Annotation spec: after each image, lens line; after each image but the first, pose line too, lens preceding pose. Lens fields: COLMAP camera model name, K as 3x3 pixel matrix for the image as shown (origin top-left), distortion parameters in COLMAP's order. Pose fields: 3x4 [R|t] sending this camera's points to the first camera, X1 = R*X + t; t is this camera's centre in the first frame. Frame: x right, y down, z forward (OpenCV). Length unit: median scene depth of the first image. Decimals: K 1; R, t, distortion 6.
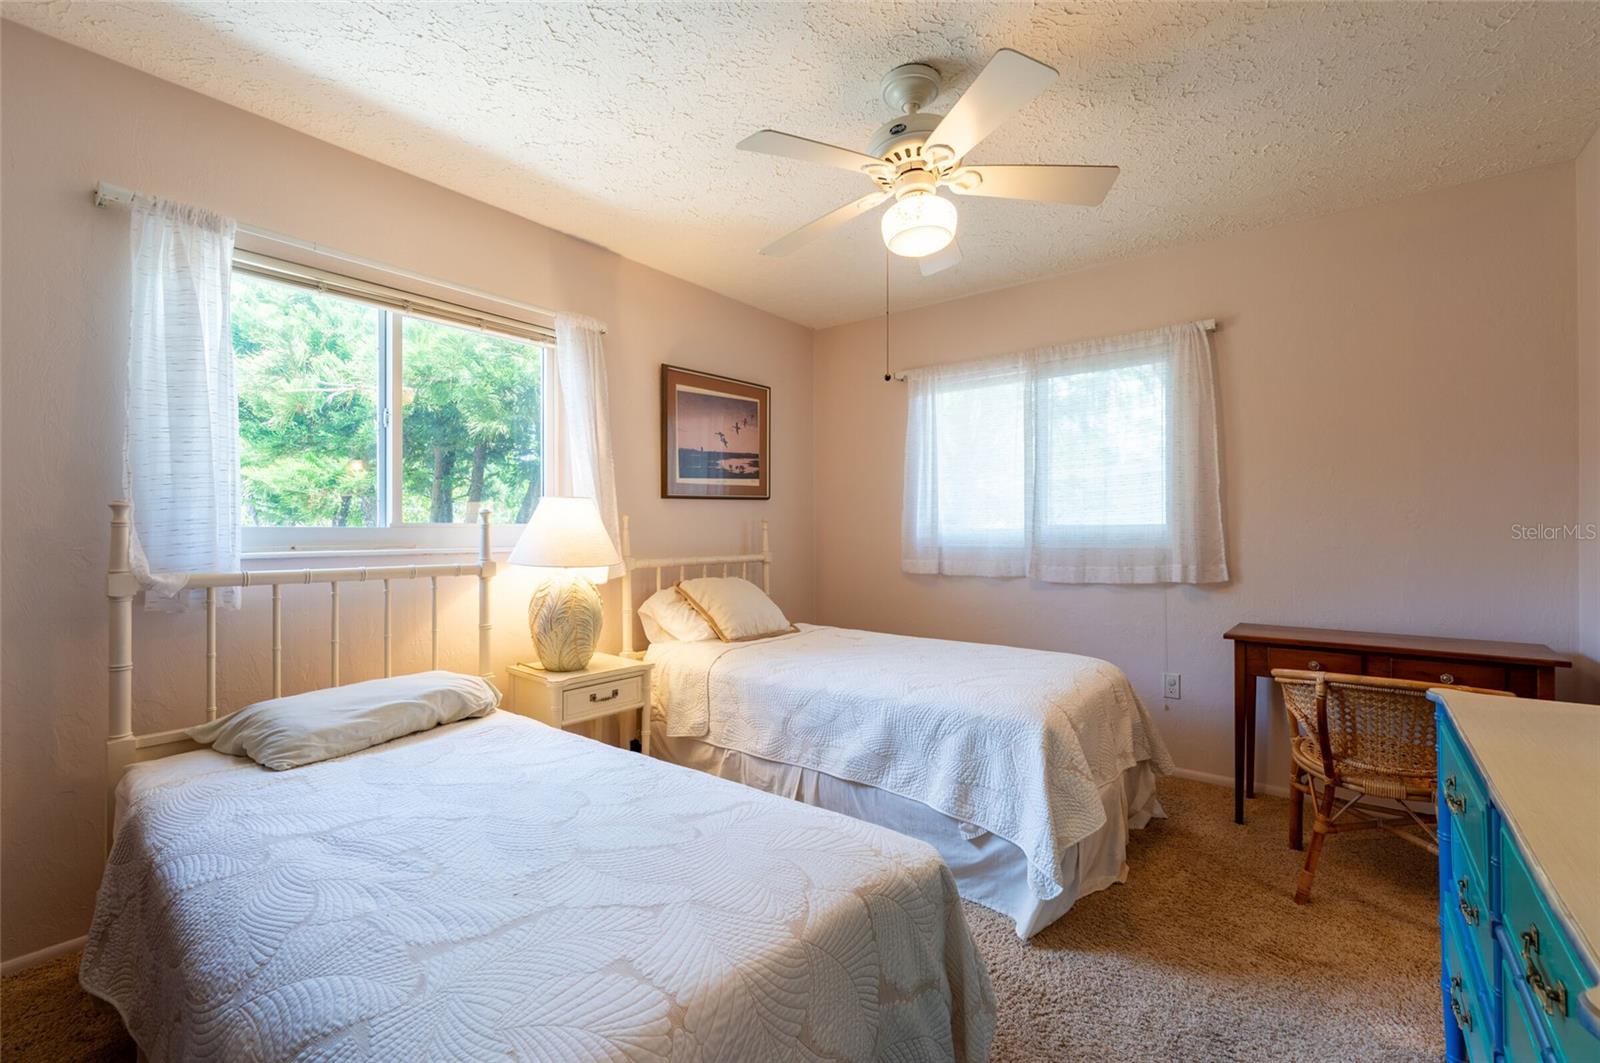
lens RADIAL K [[689.5, 0, 791.2], [0, 689.5, 530.2], [0, 0, 1]] dist [-0.000513, -0.000546]
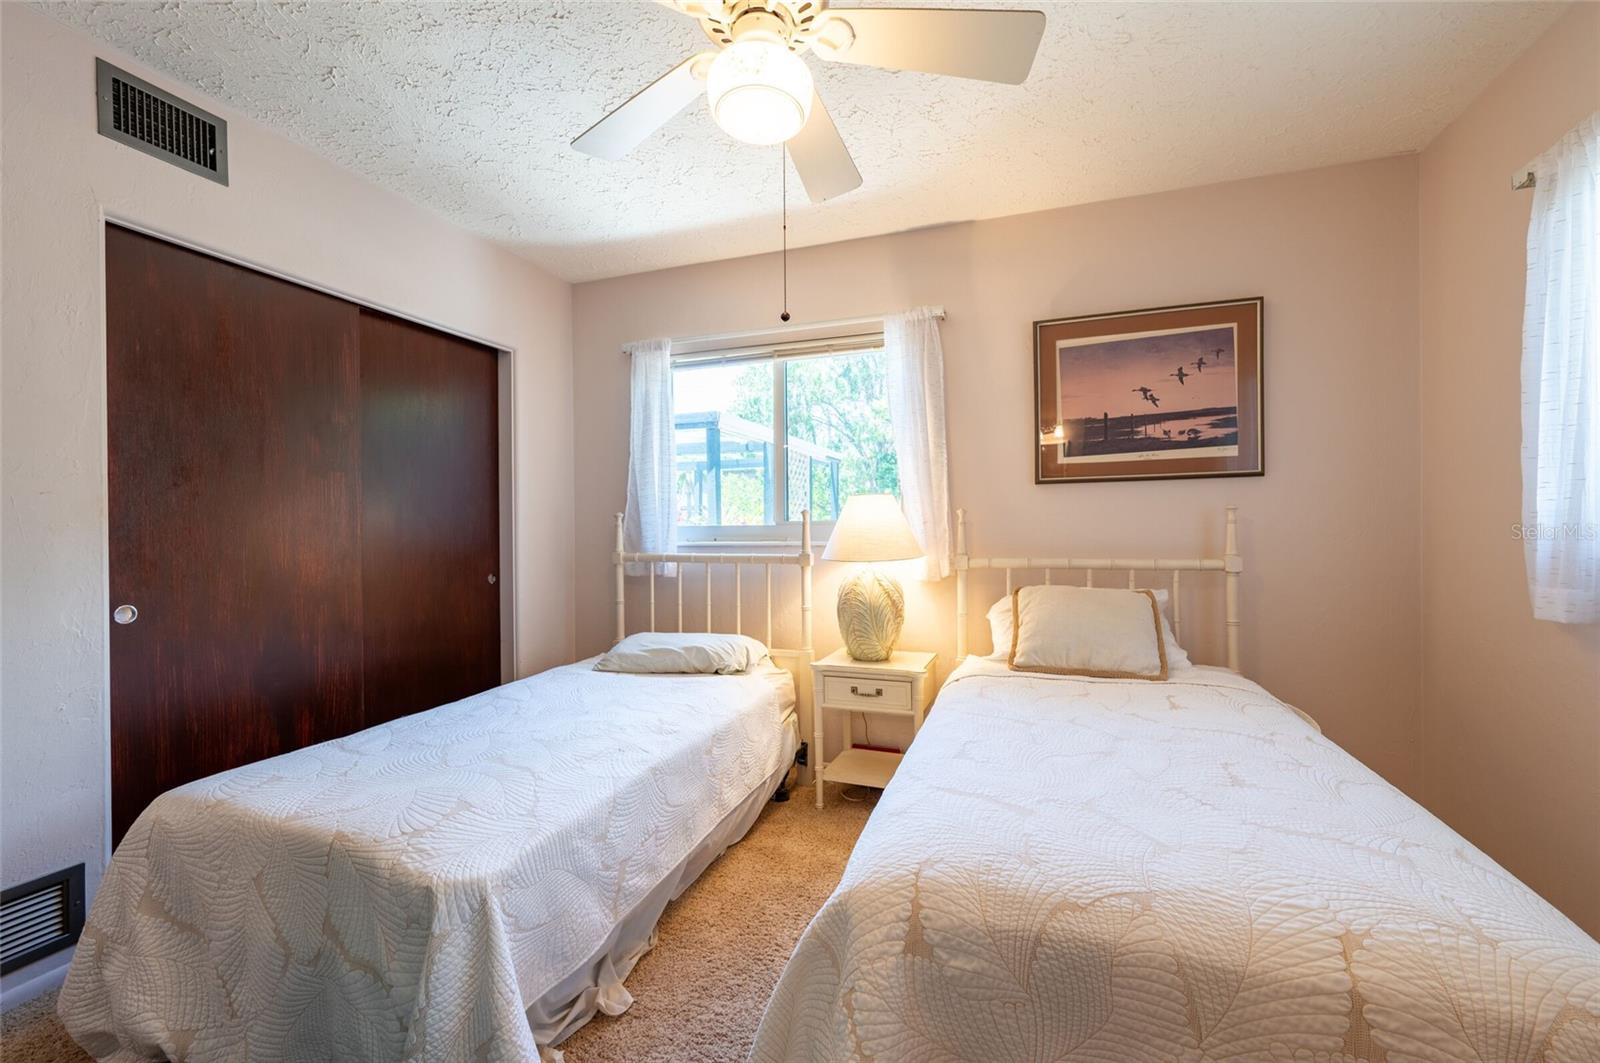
lens RADIAL K [[674.4, 0, 798.3], [0, 674.4, 531.1], [0, 0, 1]] dist [-0.004629, -0.000309]
pose [[0.324176, 0.002411, -0.945994, 0.577788], [0.008353, 0.999950, 0.005411, 0.001226], [0.945960, -0.009657, 0.324139, 0.549855]]
